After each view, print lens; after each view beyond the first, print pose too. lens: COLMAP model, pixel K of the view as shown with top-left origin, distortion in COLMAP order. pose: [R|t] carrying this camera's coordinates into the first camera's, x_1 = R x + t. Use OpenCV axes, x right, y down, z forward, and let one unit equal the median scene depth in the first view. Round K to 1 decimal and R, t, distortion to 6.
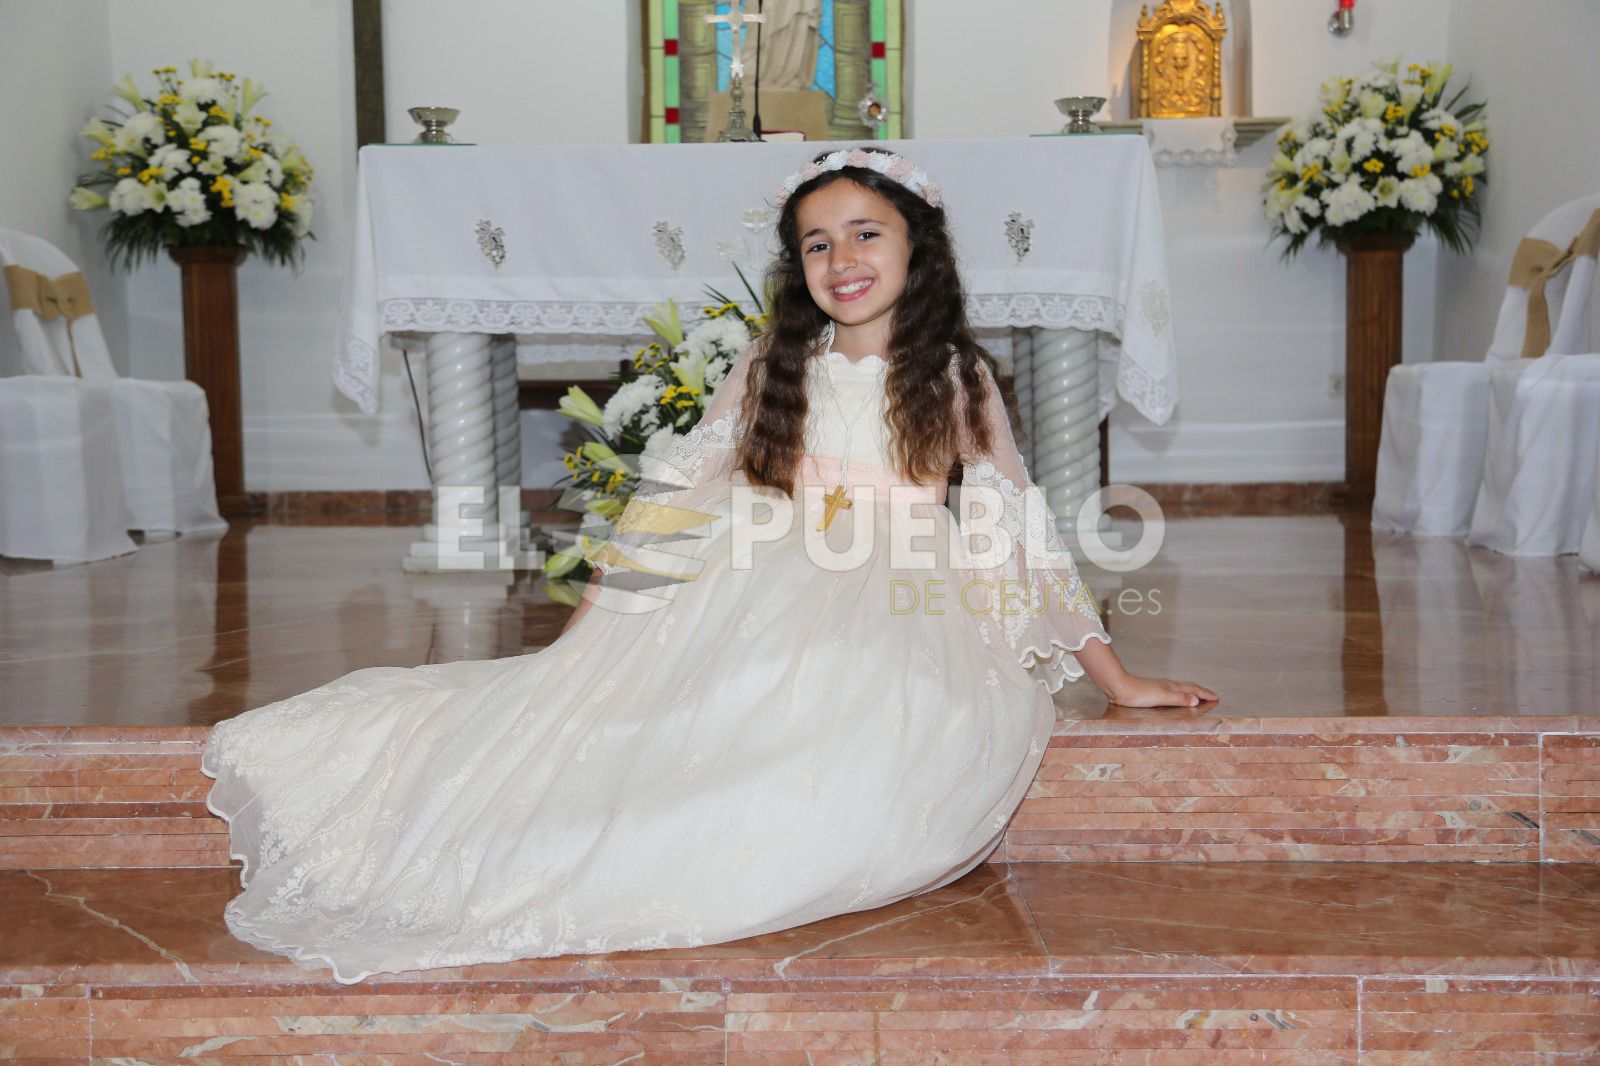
lens RADIAL K [[1982.7, 0, 795.9], [0, 1982.7, 540.9], [0, 0, 1]] dist [0.112048, 0.000000]
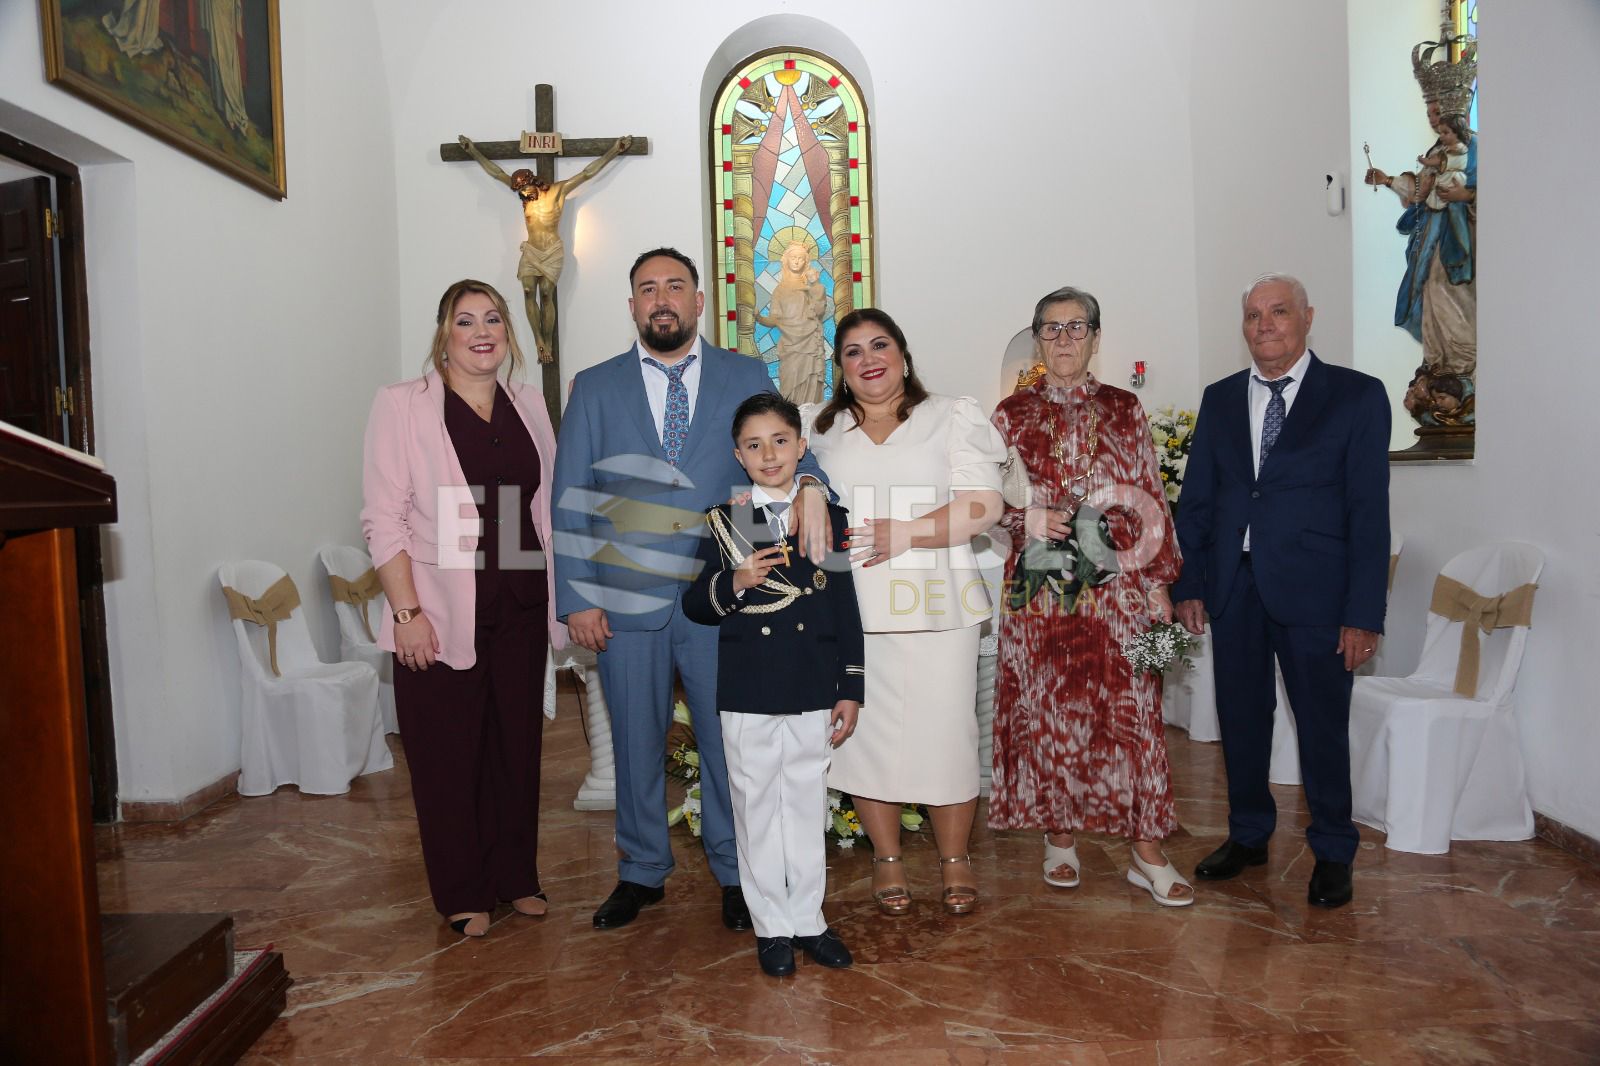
lens RADIAL K [[1140.0, 0, 806.7], [0, 1140.0, 533.1], [0, 0, 1]] dist [-0.102360, 0.058833]
pose [[0.999800, -0.020002, -0.000652, -0.005220], [0.019994, 0.999737, -0.011266, -0.134642], [0.000877, 0.011251, 0.999936, 0.071340]]
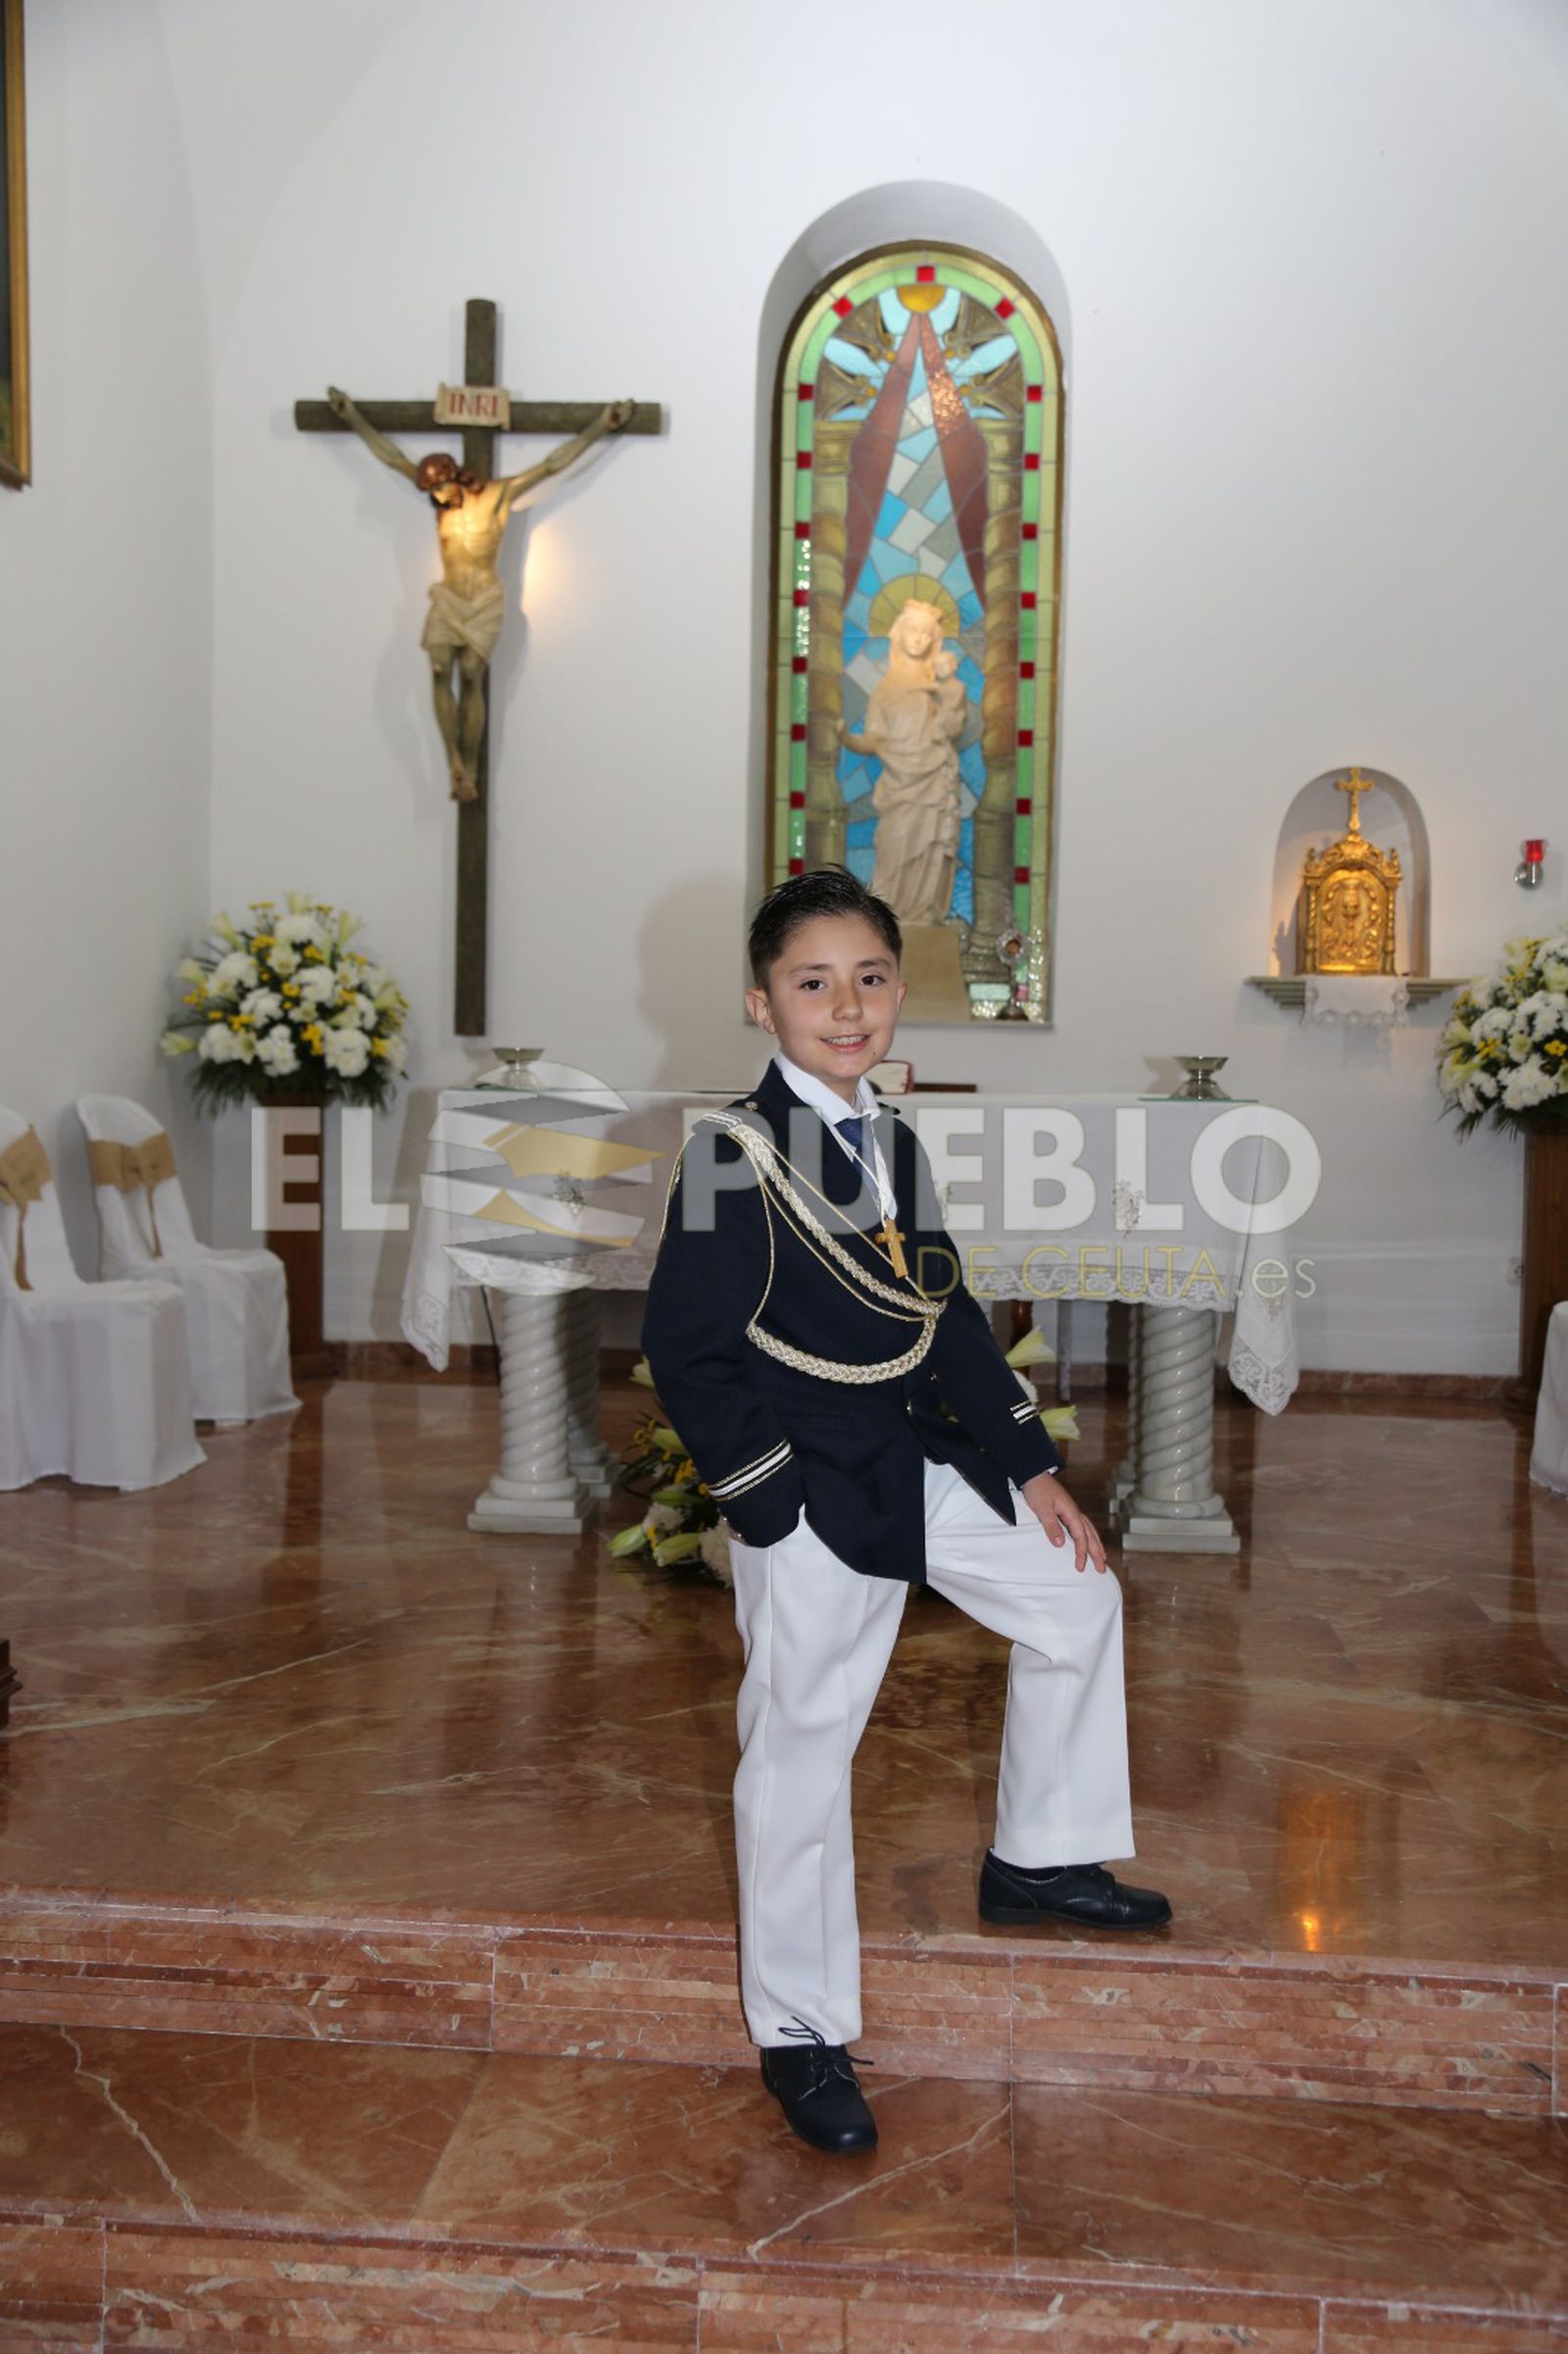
lens RADIAL K [[2284.8, 0, 795.4], [0, 2284.8, 1181.1], [0, 0, 1]] dist [0.024140, 0.000000]
pose [[0.996442, 0.032672, -0.077688, 0.027175], [-0.033916, 0.999316, -0.014748, -0.099067], [0.077153, 0.017331, 0.996869, -0.057668]]
